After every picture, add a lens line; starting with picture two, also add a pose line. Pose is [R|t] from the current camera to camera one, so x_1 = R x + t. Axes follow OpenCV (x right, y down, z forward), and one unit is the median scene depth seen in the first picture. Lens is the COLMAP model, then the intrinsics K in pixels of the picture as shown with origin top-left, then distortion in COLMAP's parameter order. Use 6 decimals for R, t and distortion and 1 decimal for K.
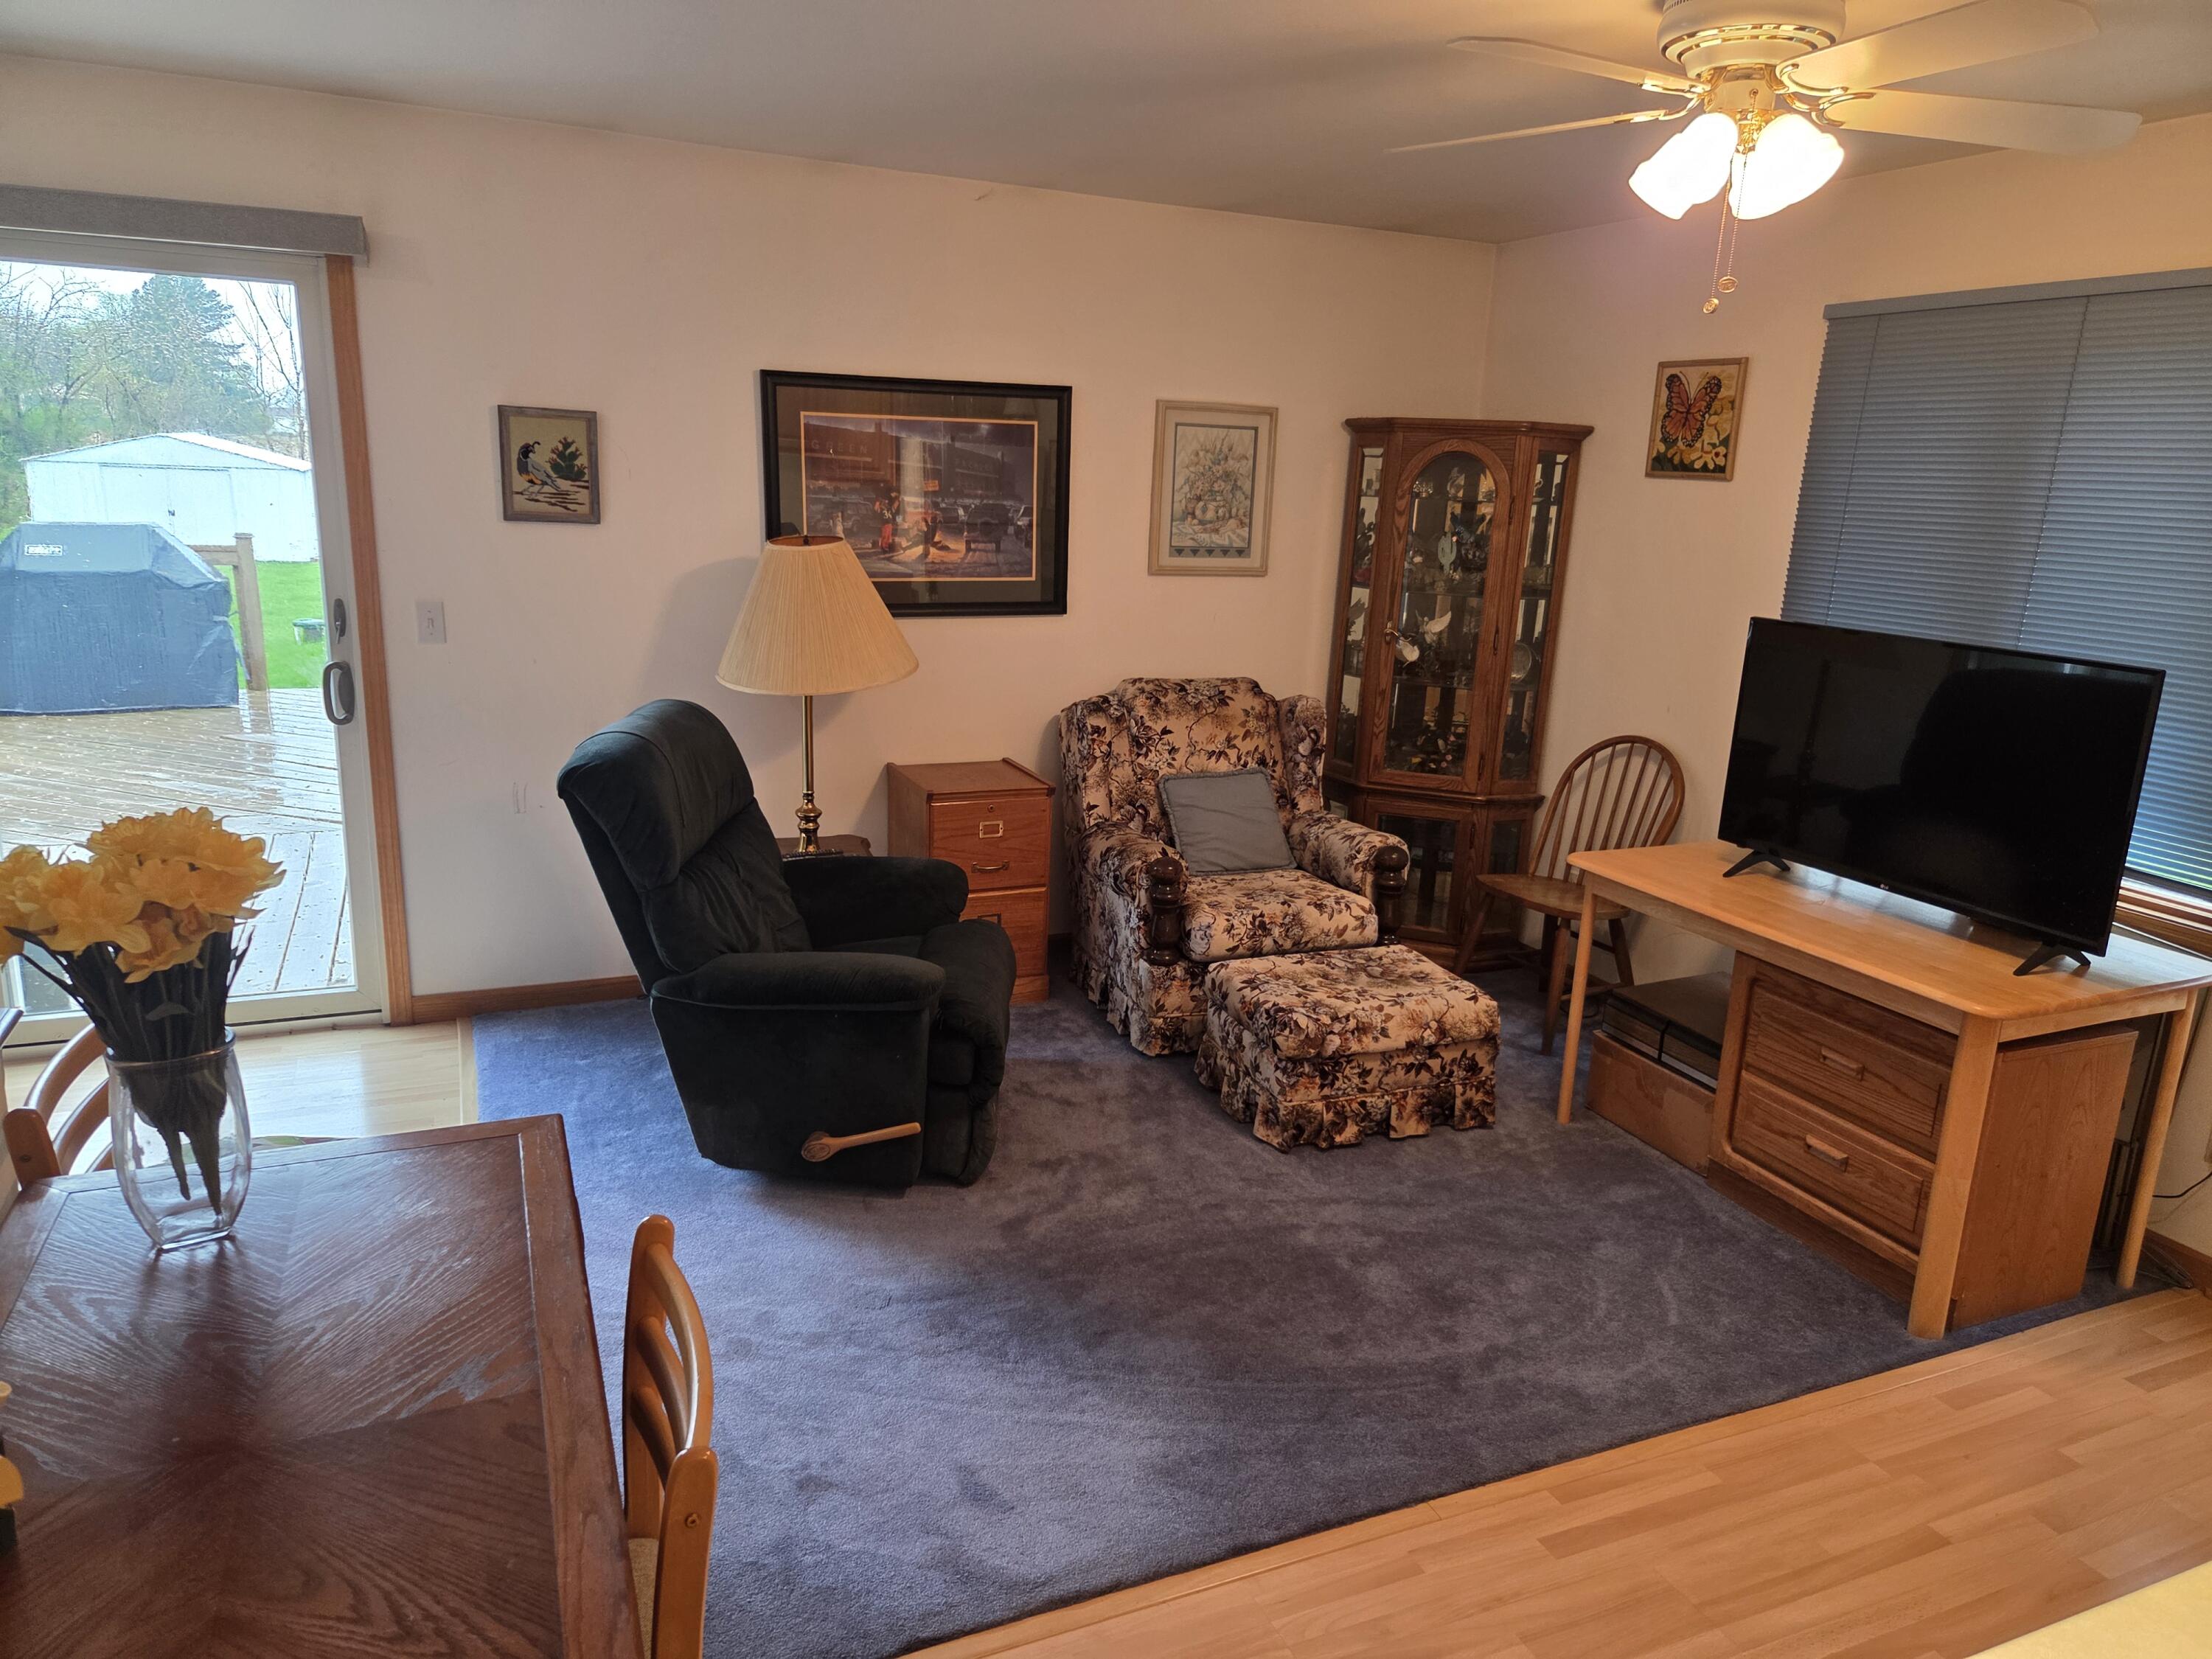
lens RADIAL K [[1475.4, 0, 1121.8], [0, 1475.4, 833.0], [0, 0, 1]] dist [0.076890, -0.058538]
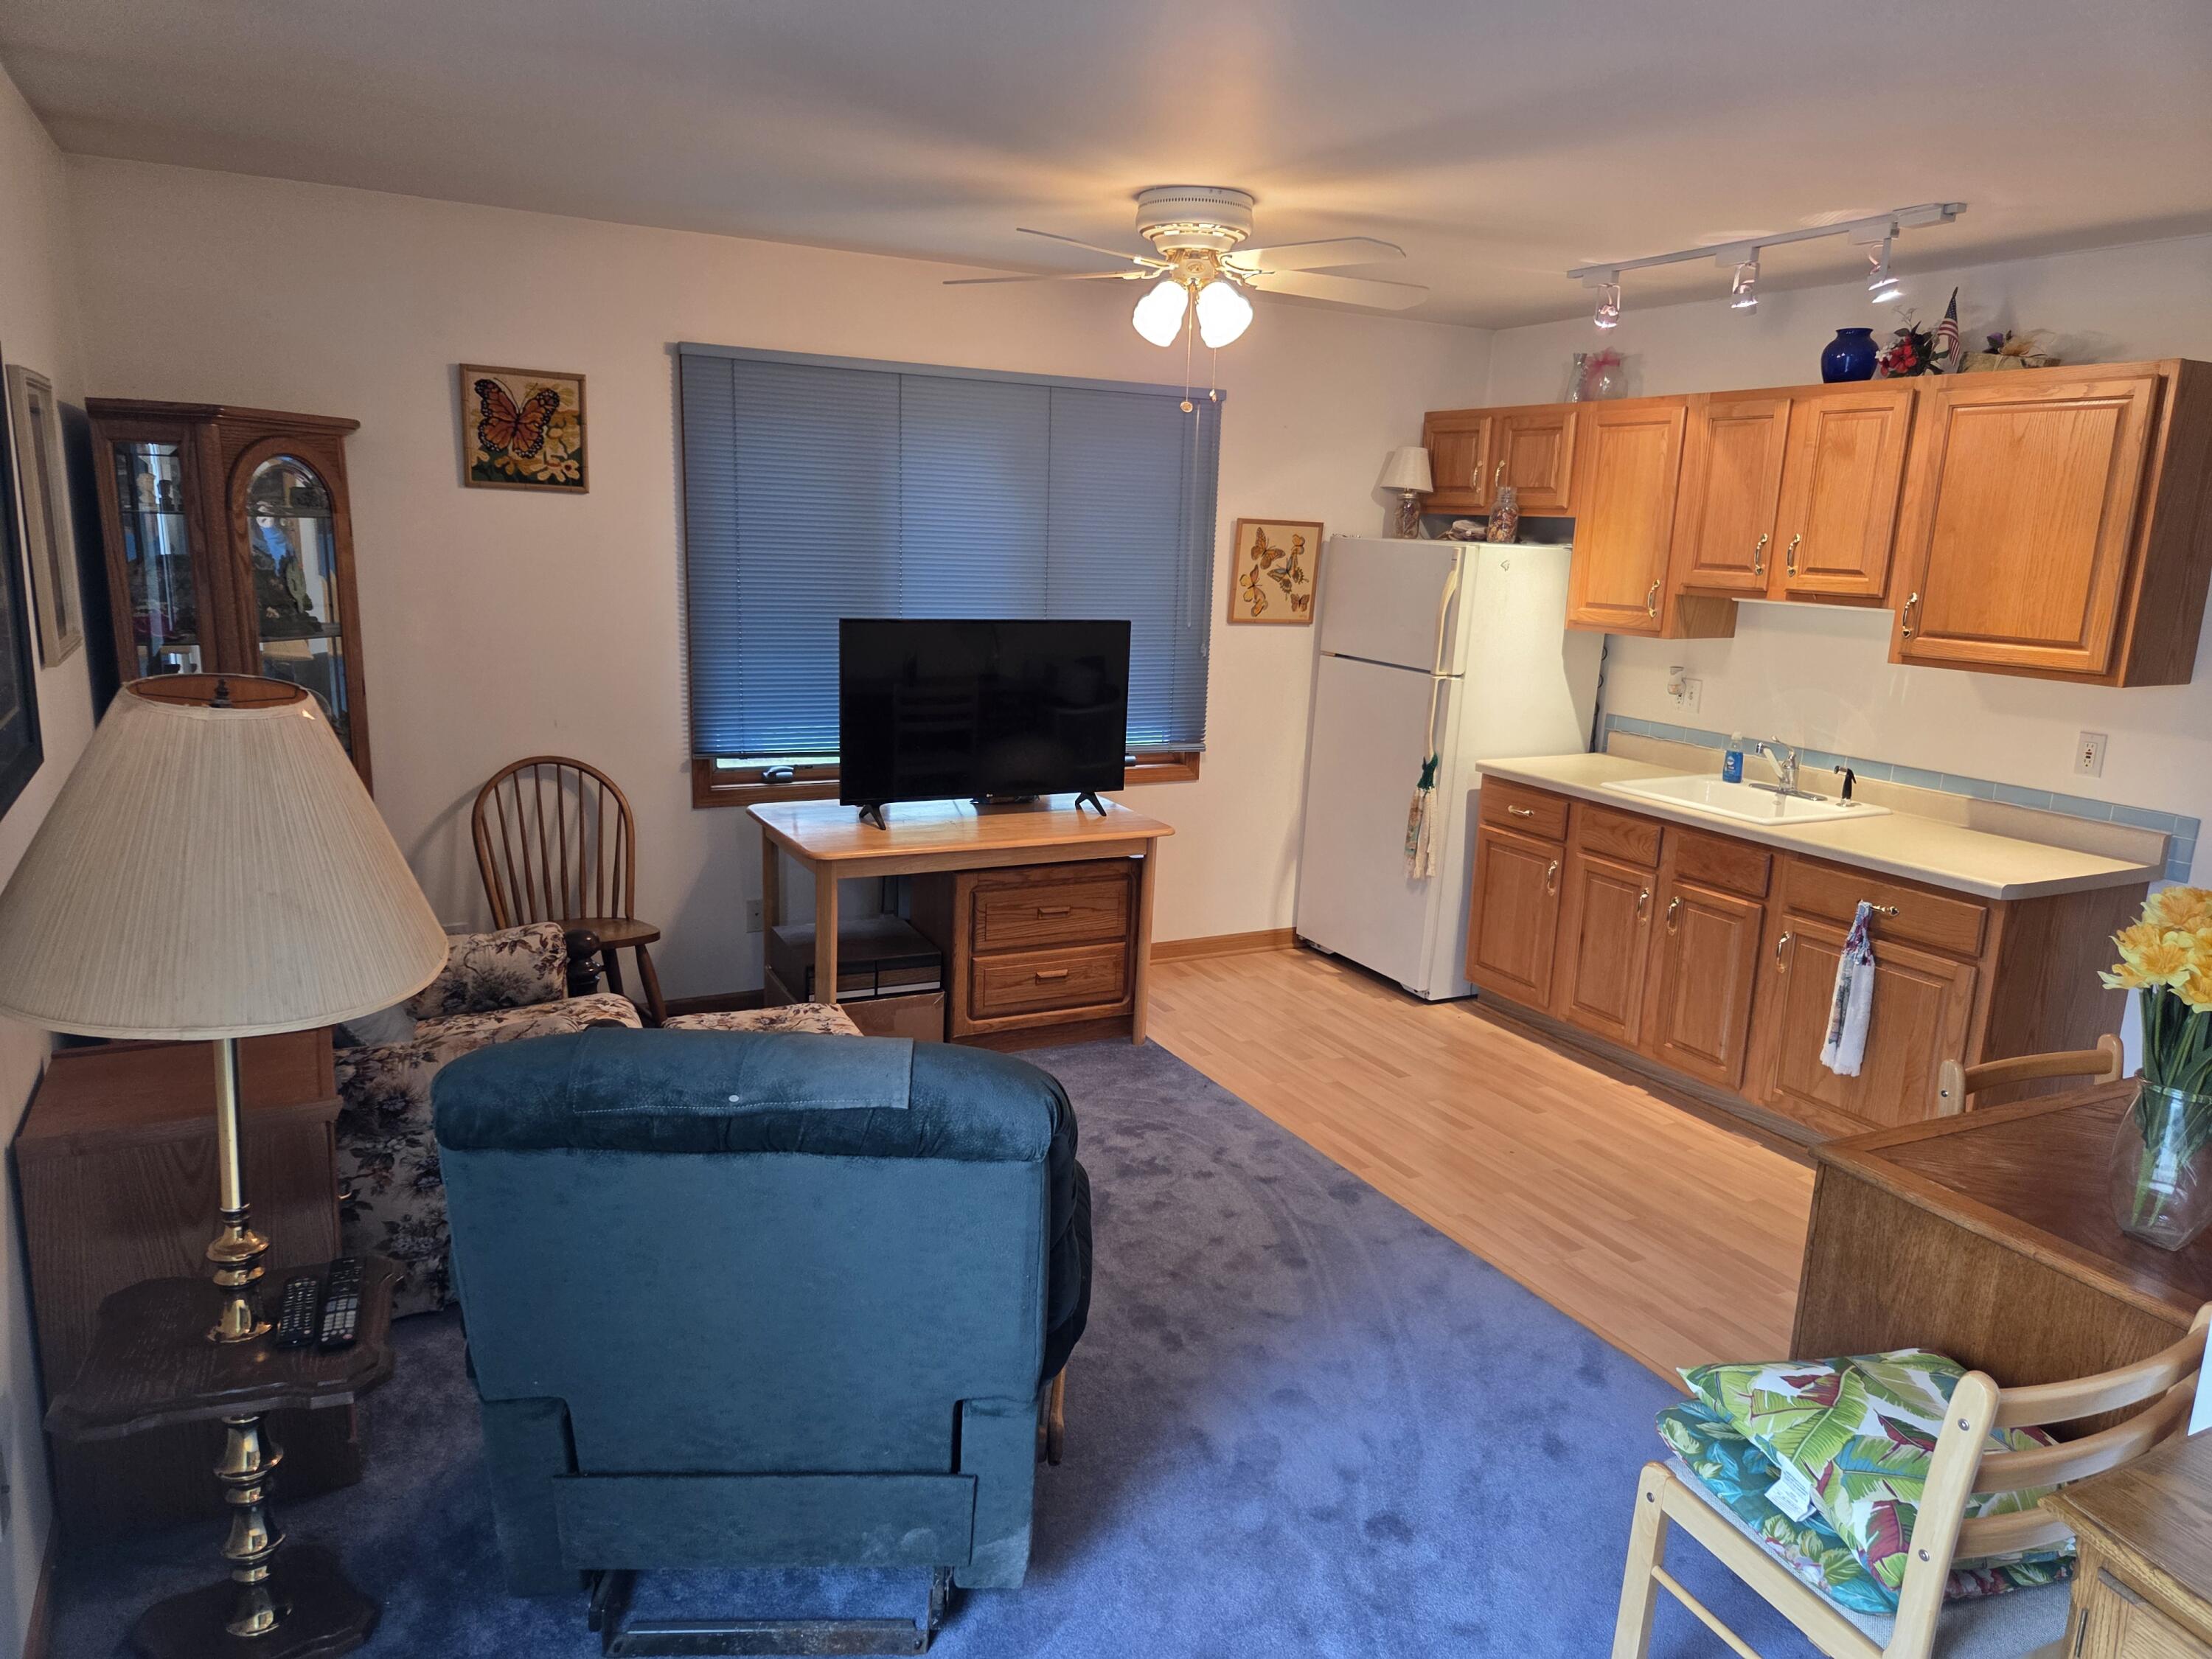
lens RADIAL K [[1462.9, 0, 1106.0], [0, 1462.9, 829.5], [0, 0, 1]] dist [0.008377, 0.001543]
pose [[-0.063181, -0.250720, 0.965996, -0.670428], [0.199549, 0.945210, 0.258377, -0.213547], [-0.977849, 0.209088, -0.009689, 0.734390]]
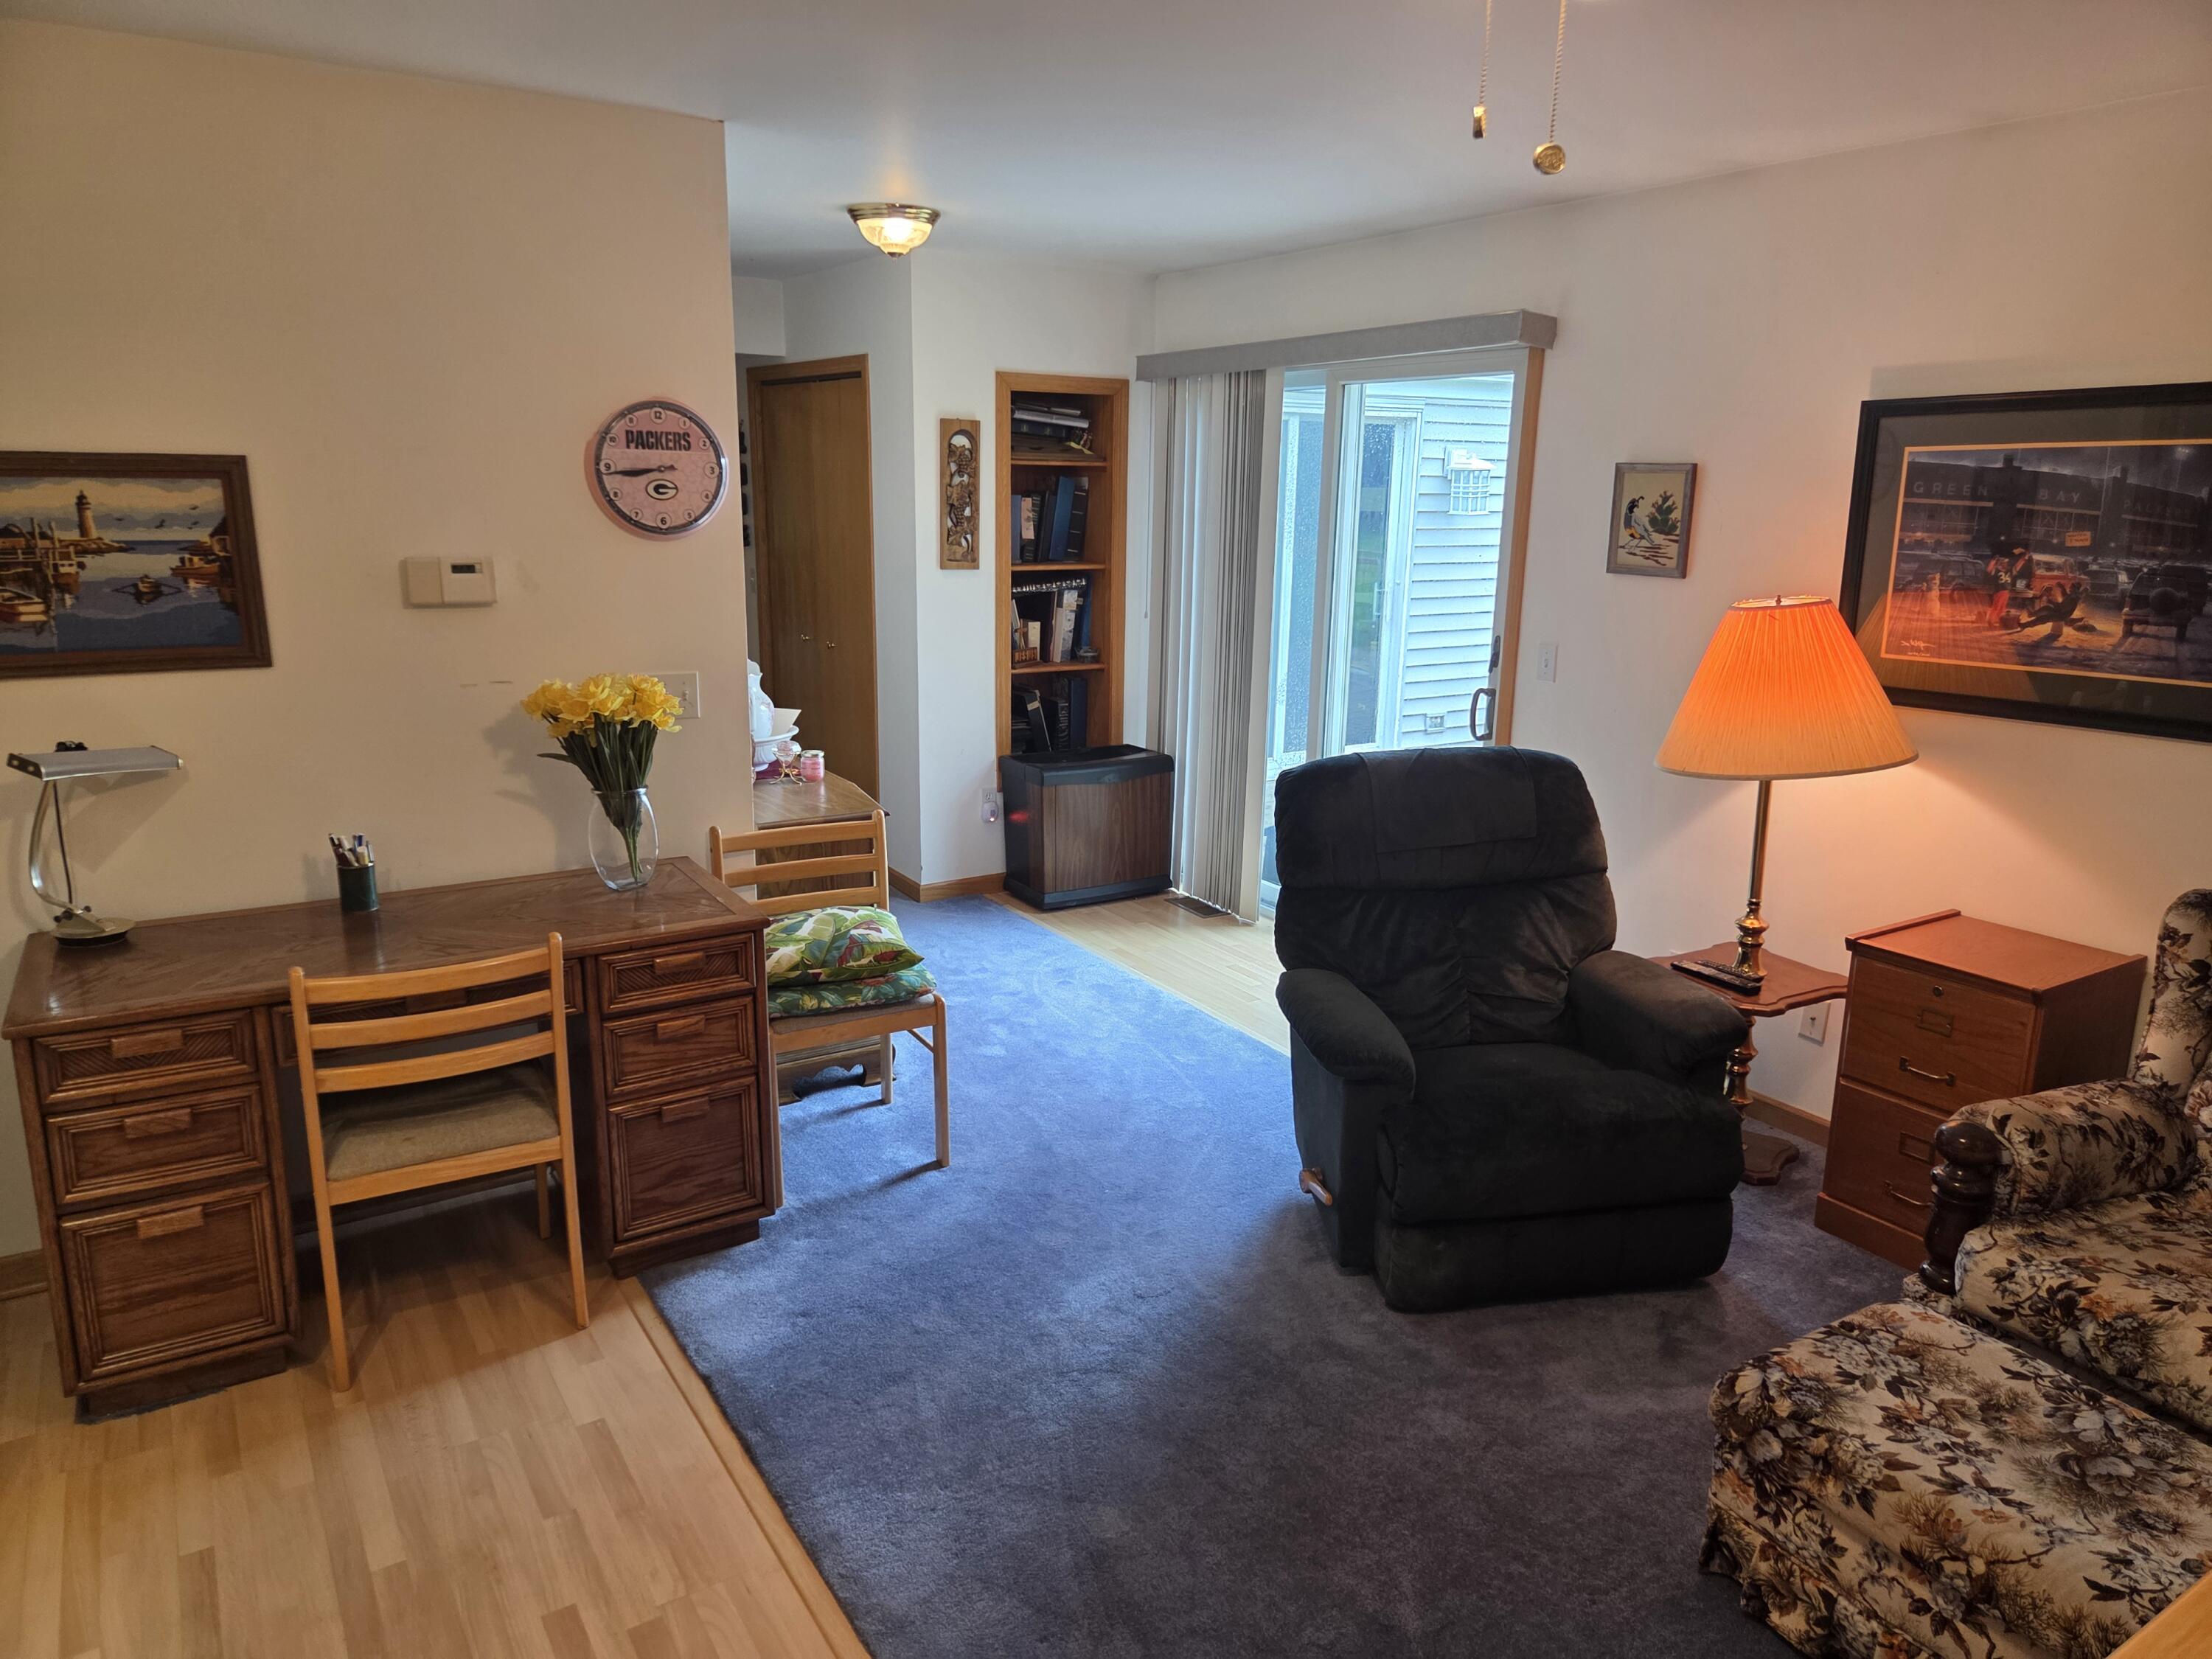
lens RADIAL K [[1475.4, 0, 1121.8], [0, 1475.4, 833.0], [0, 0, 1]] dist [0.076890, -0.058538]
pose [[0.149943, 0.193077, -0.969659, 0.564885], [-0.247102, 0.956940, 0.152334, -0.108145], [0.957318, 0.216763, 0.191196, 0.507665]]
